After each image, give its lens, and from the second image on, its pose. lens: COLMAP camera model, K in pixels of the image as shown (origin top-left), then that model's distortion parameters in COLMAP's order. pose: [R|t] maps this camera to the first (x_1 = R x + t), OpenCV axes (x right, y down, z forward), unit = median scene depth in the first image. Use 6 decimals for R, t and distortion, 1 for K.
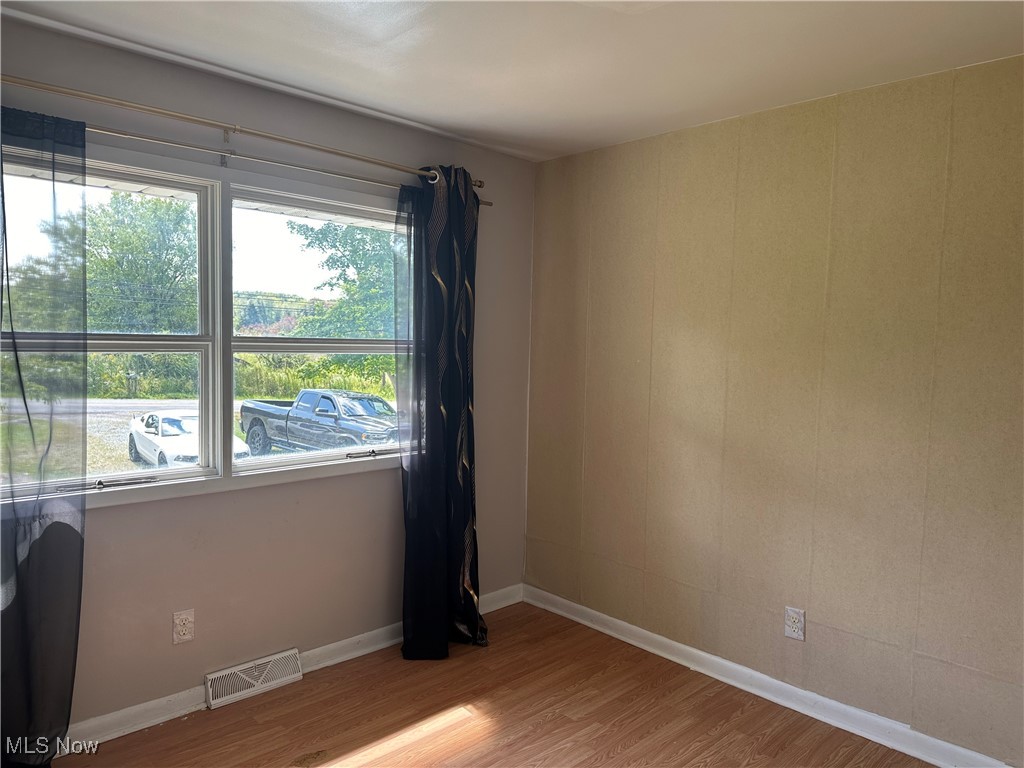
lens RADIAL K [[716.0, 0, 512.0], [0, 716.0, 384.0], [0, 0, 1]] dist [0.149228, -0.240313]
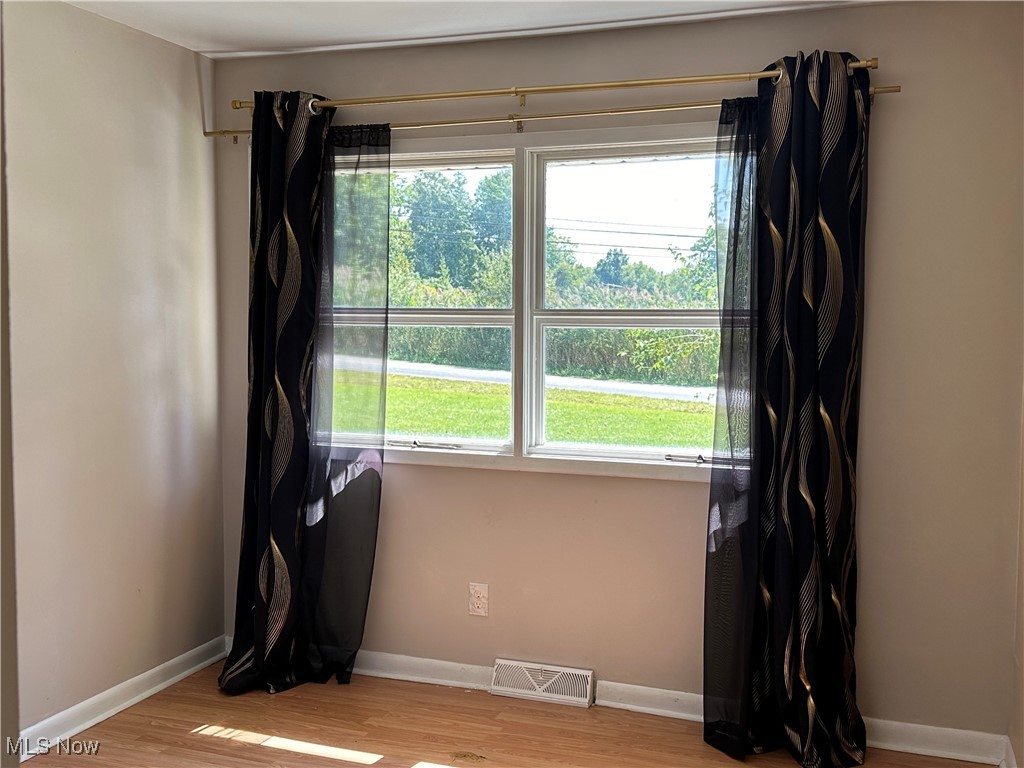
lens RADIAL K [[1084.3, 0, 525.4], [0, 1084.3, 380.3], [0, 0, 1]] dist [0.185057, -0.397143]
pose [[0.433874, 0.034354, -0.900318, 0.877956], [-0.055915, 0.998373, 0.011150, 0.011581], [0.899237, 0.045503, 0.435089, 0.380756]]
